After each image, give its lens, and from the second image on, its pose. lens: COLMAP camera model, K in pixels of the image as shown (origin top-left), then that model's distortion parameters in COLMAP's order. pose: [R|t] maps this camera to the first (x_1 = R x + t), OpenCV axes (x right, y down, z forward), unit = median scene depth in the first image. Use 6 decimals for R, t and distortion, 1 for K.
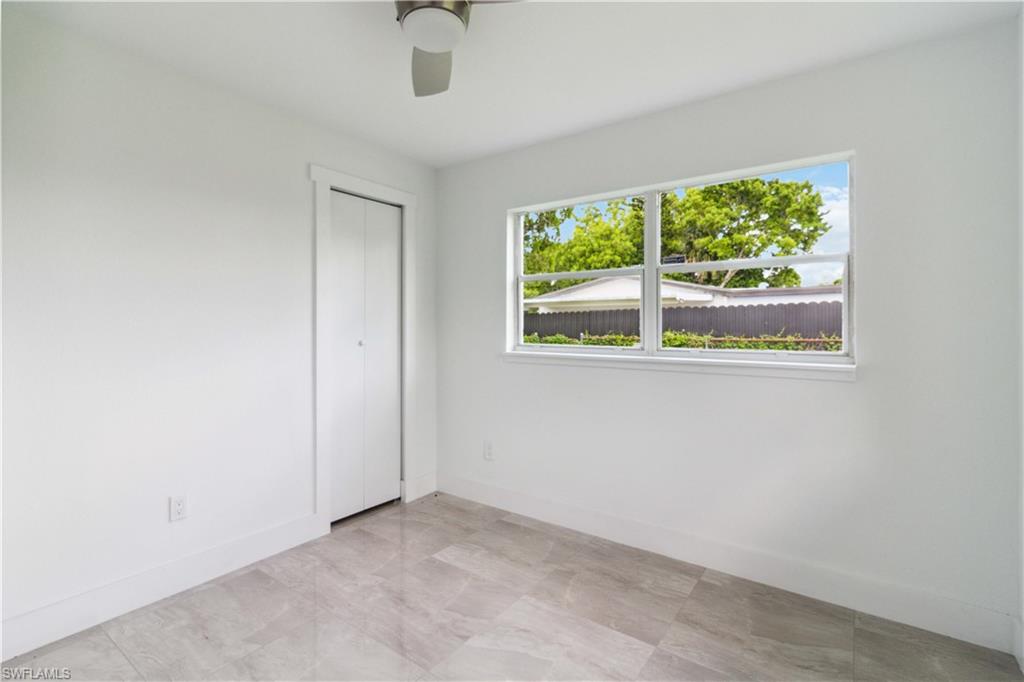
lens RADIAL K [[479.0, 0, 518.2], [0, 479.0, 323.0], [0, 0, 1]] dist [0.000788, 0.000694]
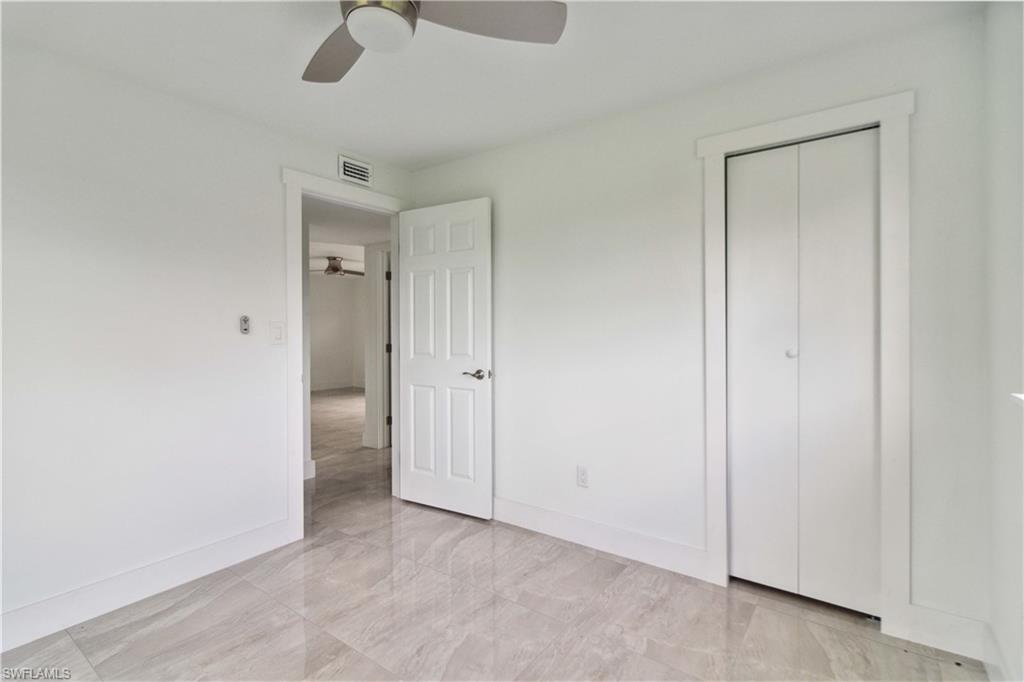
lens RADIAL K [[479.0, 0, 518.3], [0, 479.0, 336.4], [0, 0, 1]] dist [0.000788, 0.000694]
pose [[-0.019353, 0.013088, -0.999727, 0.468591], [0.014574, 0.999812, 0.012807, 0.001551], [0.999706, -0.014322, -0.019540, 0.761242]]
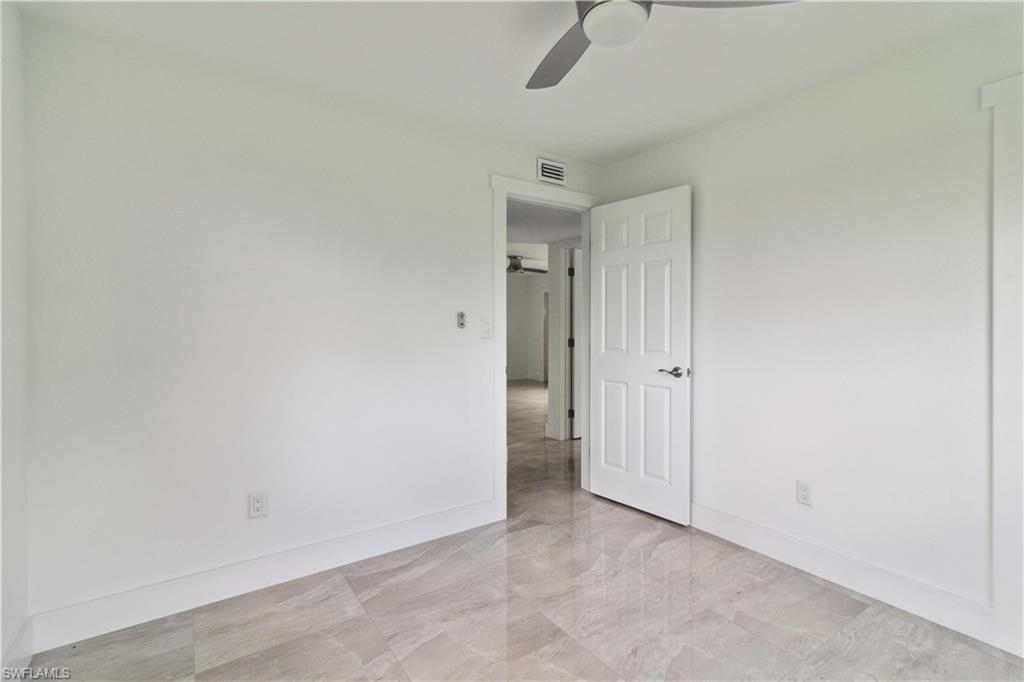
lens RADIAL K [[479.0, 0, 515.1], [0, 479.0, 333.3], [0, 0, 1]] dist [0.000788, 0.000694]
pose [[-0.351221, 0.015222, -0.936169, 0.474864], [0.009735, 0.999873, 0.012606, 0.000124], [0.936242, -0.004686, -0.351325, 0.677431]]
